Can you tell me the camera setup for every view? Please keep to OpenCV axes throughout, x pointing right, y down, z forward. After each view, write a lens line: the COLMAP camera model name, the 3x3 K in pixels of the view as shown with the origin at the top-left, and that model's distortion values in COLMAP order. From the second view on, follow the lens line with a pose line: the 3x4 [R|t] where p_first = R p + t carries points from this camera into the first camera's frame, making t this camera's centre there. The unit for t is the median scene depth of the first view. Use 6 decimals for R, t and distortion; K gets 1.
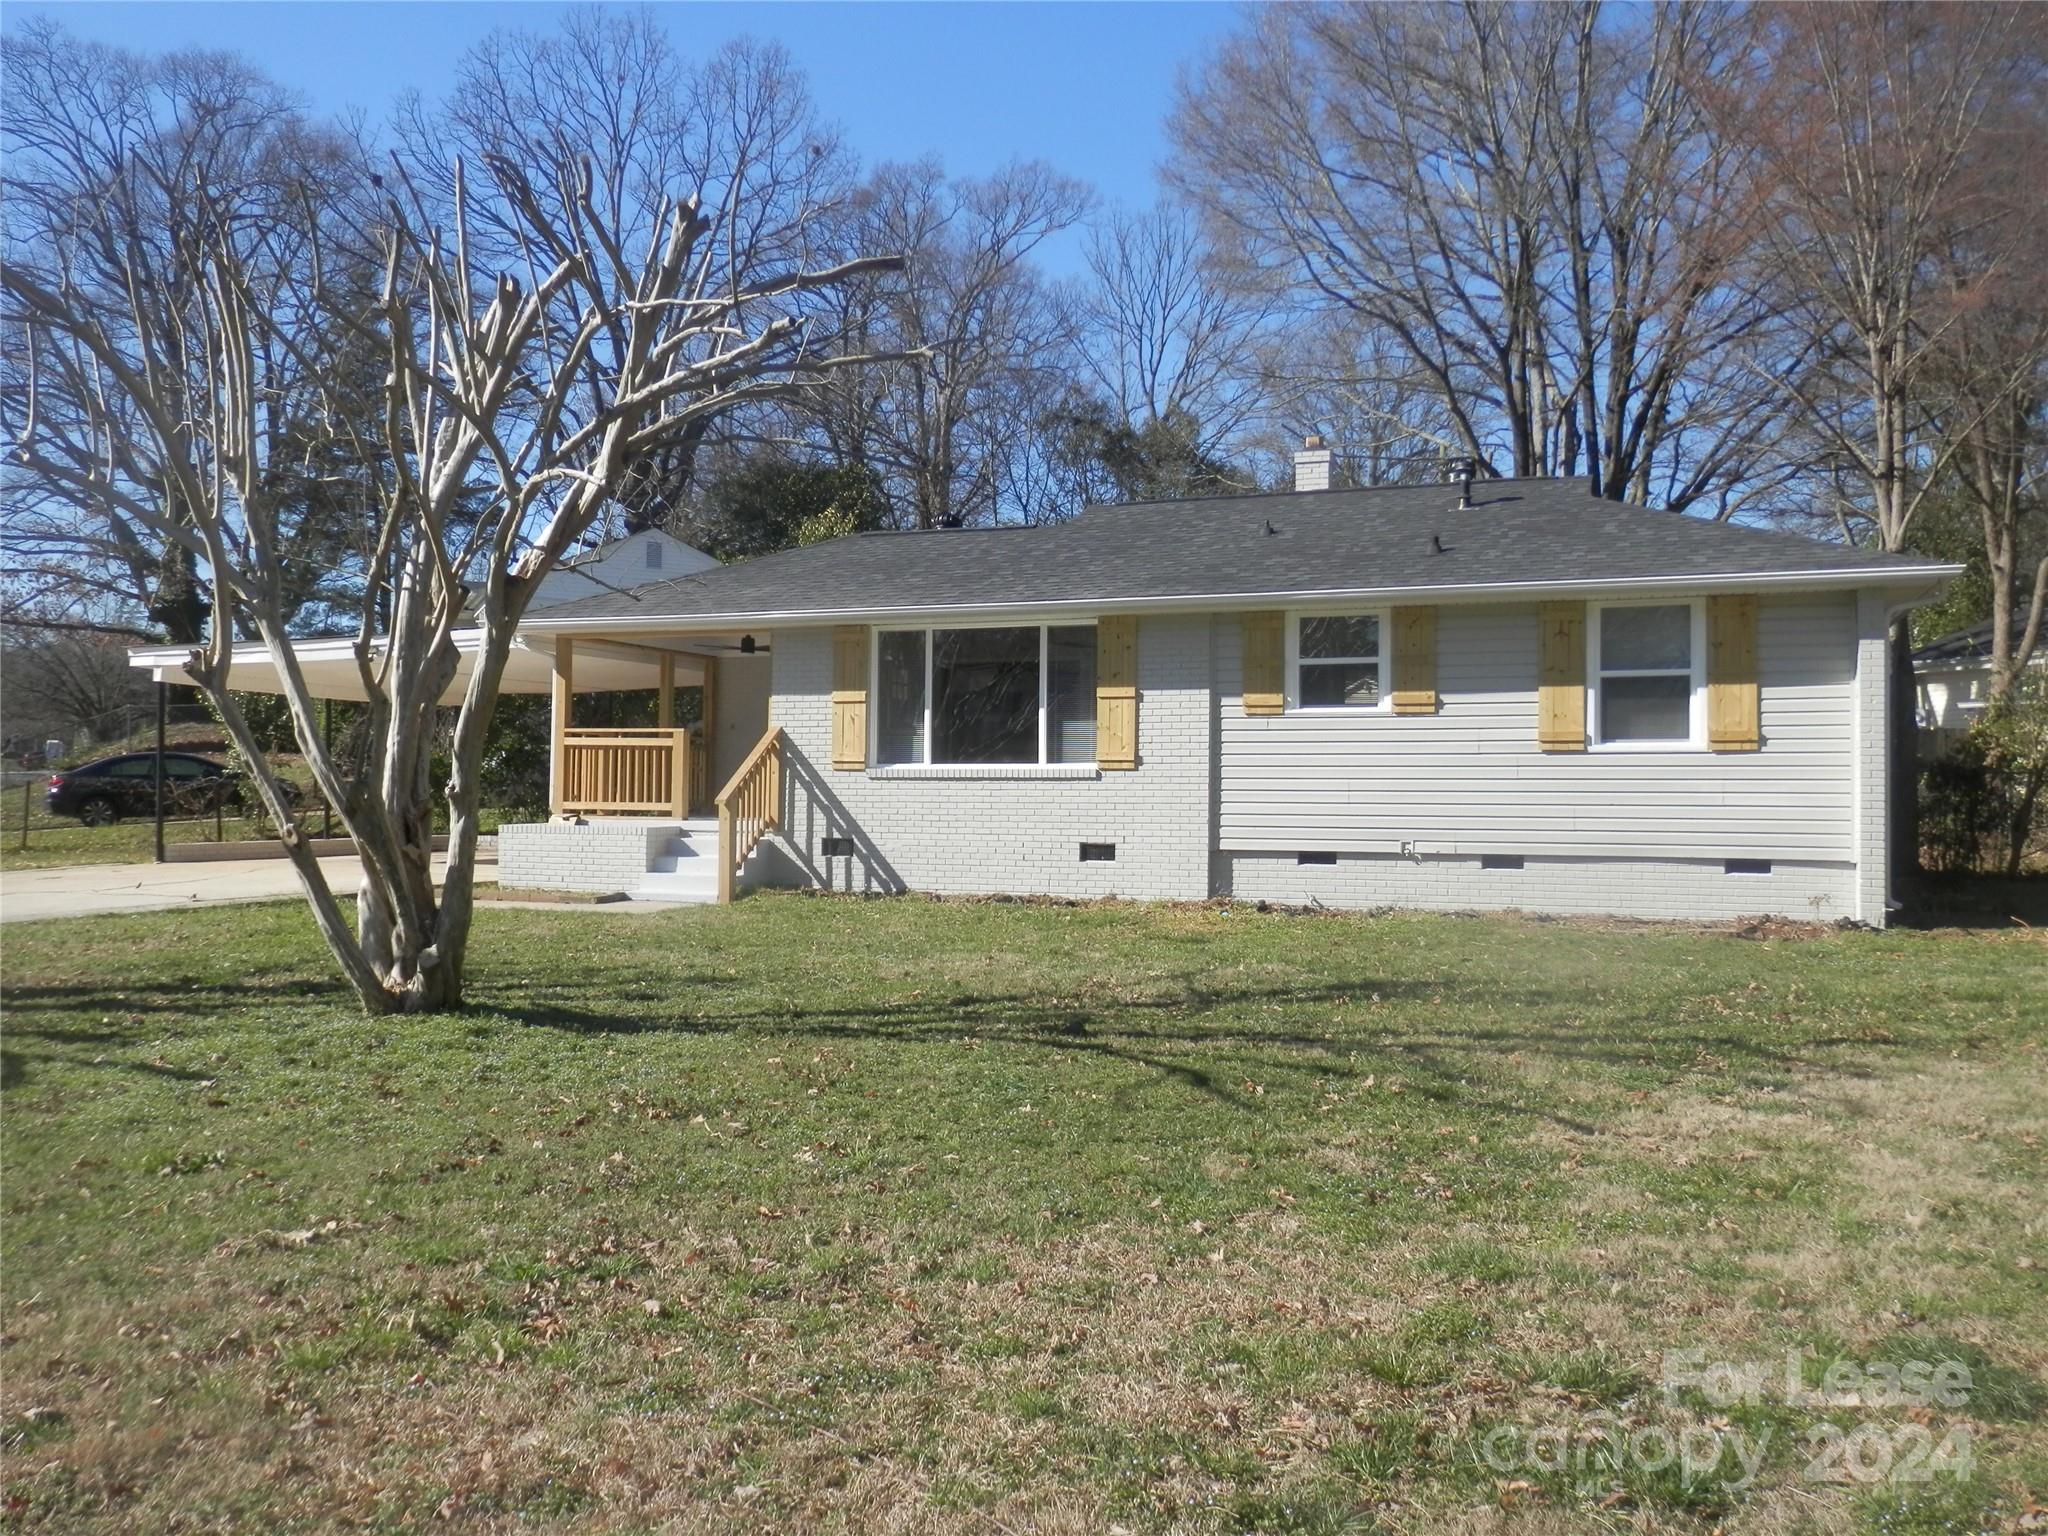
lens RADIAL K [[1680.6, 0, 1024.0], [0, 1680.6, 768.0], [0, 0, 1]] dist [0.004984, 0.014144]
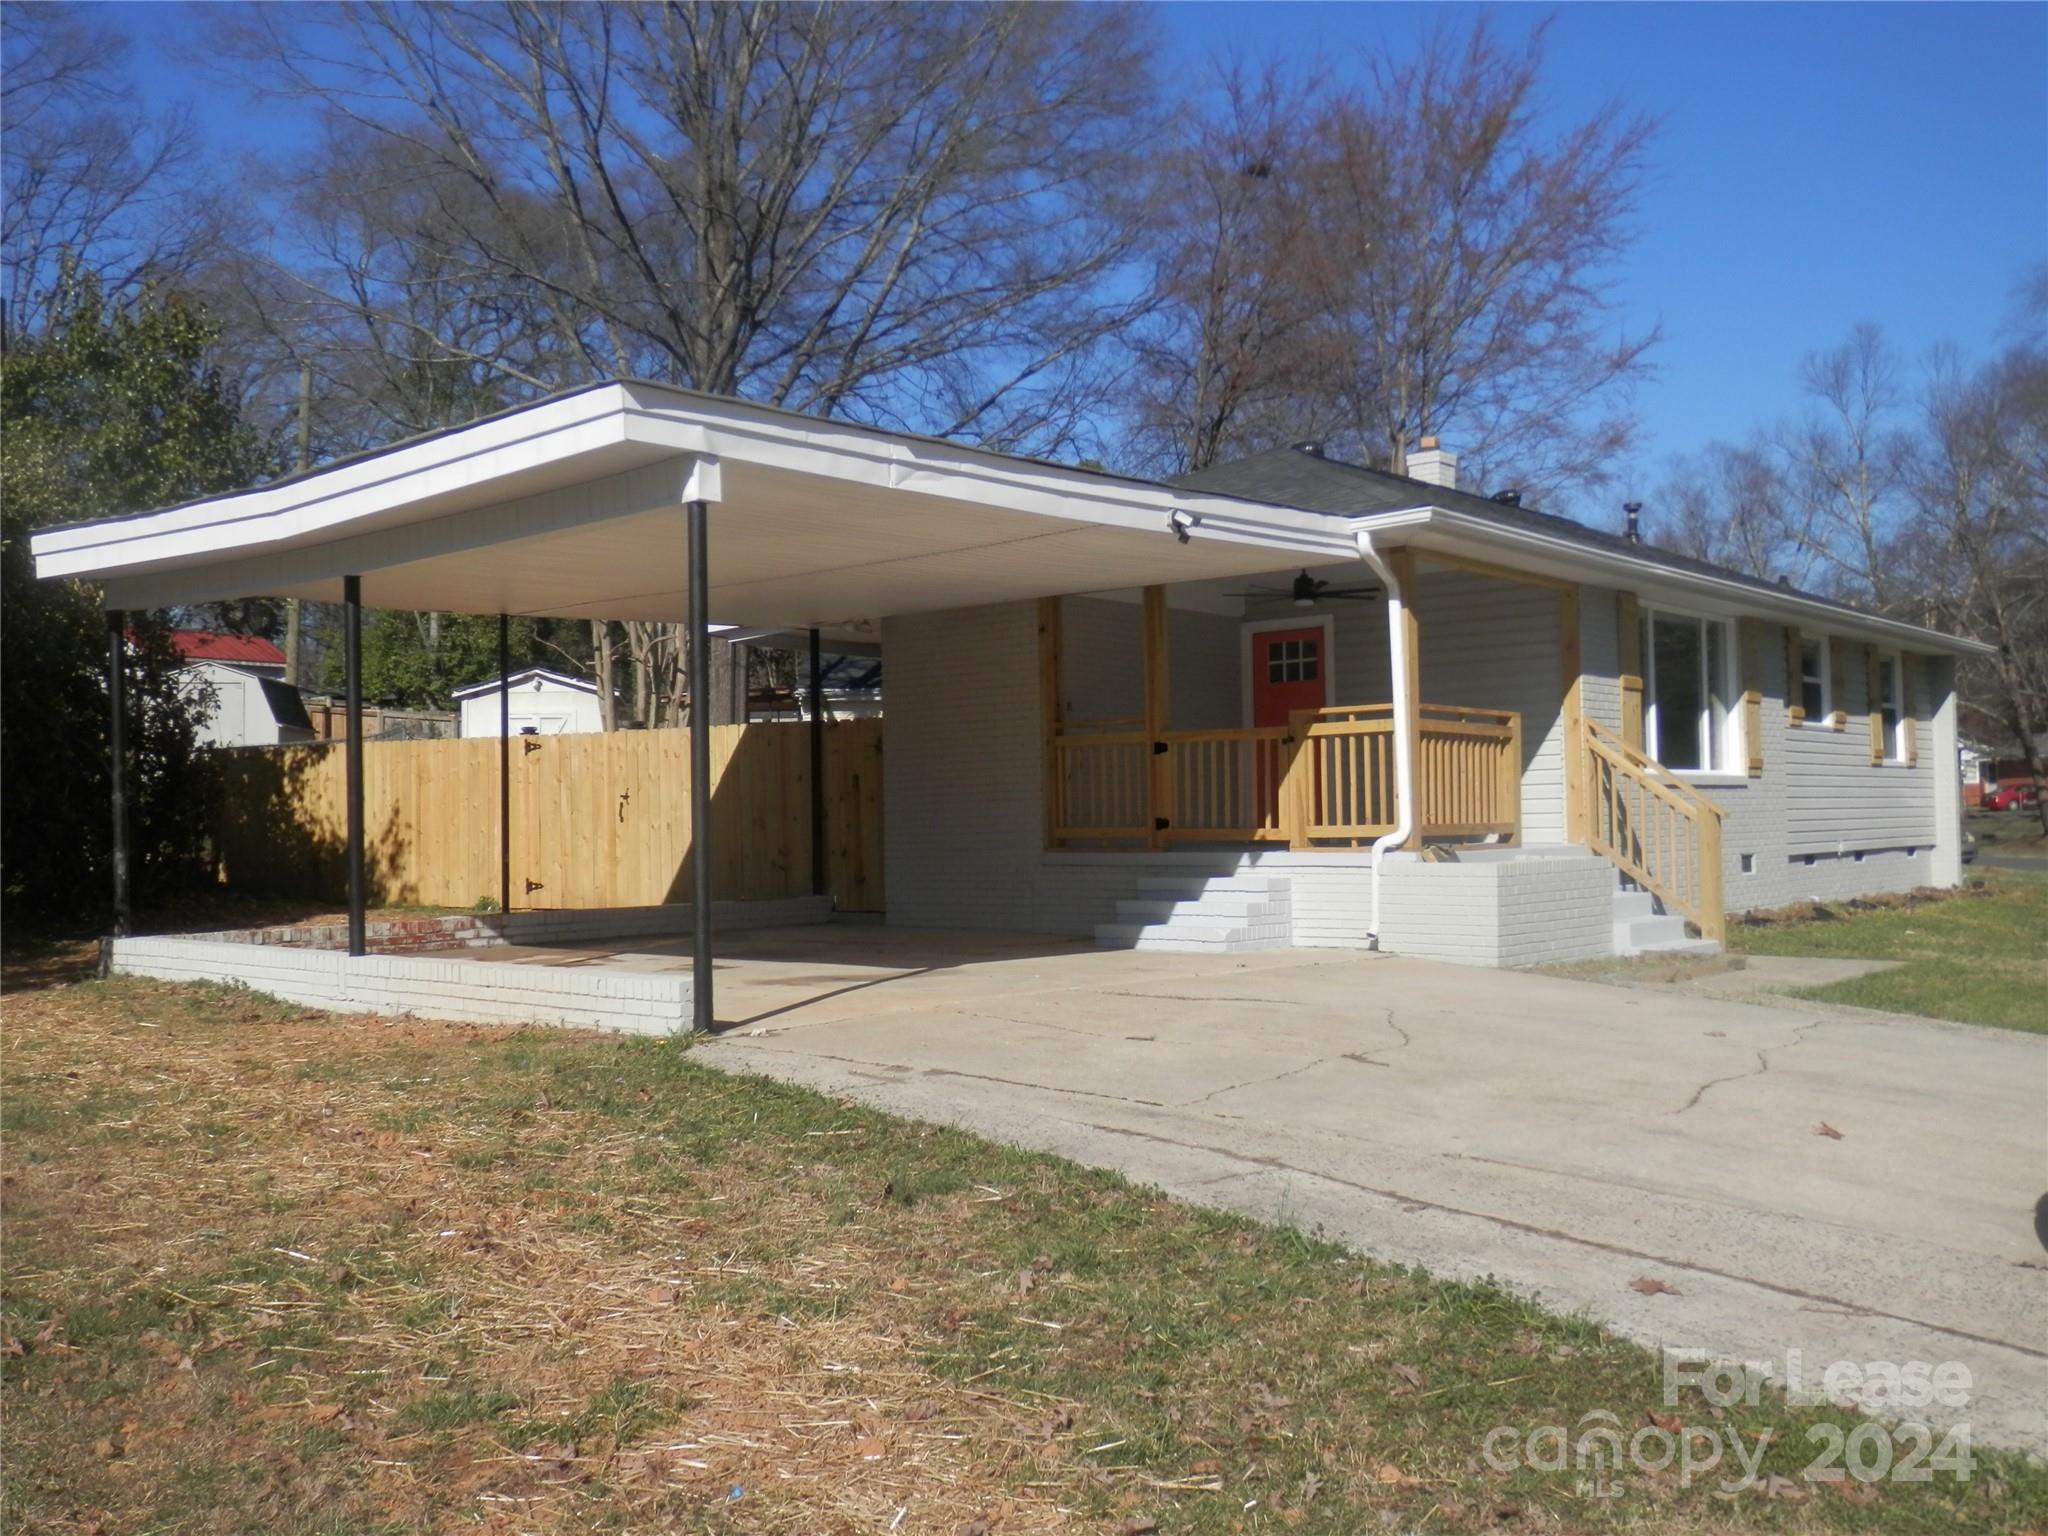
lens RADIAL K [[1814.2, 0, 983.9], [0, 1814.2, 767.7], [0, 0, 1]] dist [-0.005585, -0.000226]
pose [[0.351290, 0.013133, 0.936175, -1.042889], [0.000783, 0.999897, -0.014320, 0.009853], [-0.936266, 0.005764, 0.351244, 1.023408]]
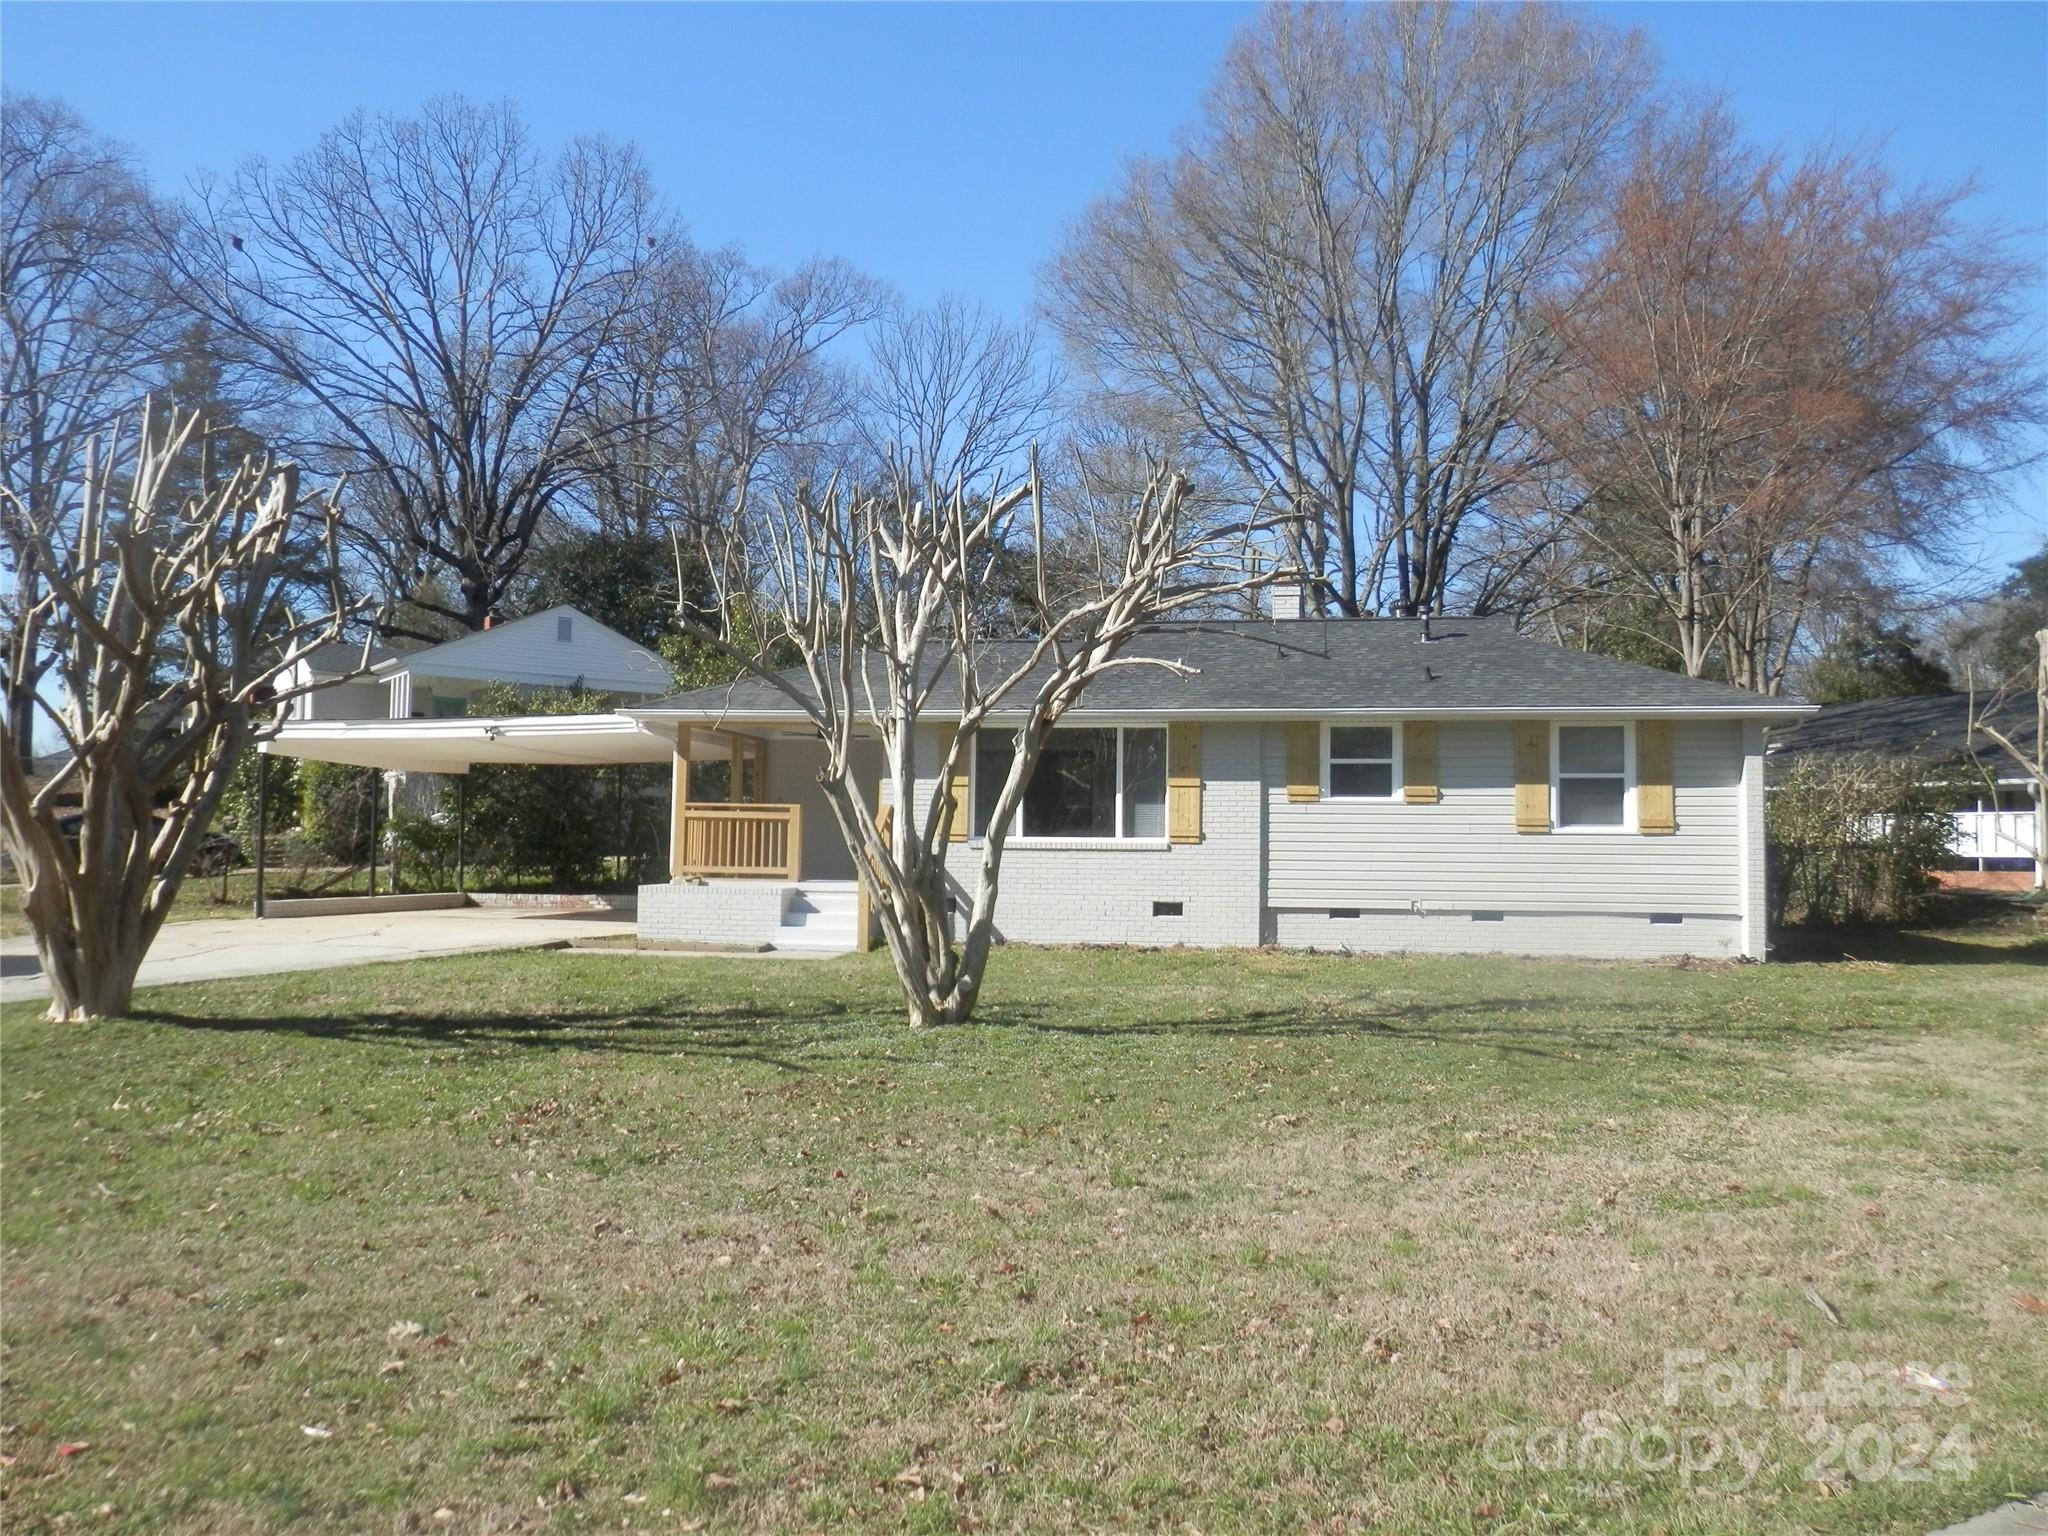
lens RADIAL K [[1680.6, 0, 1024.0], [0, 1680.6, 768.0], [0, 0, 1]] dist [0.004984, 0.014144]
pose [[0.979984, 0.015095, 0.198503, -0.306395], [-0.008457, 0.999378, -0.034245, -0.010971], [-0.198896, 0.031881, 0.979502, -0.207571]]
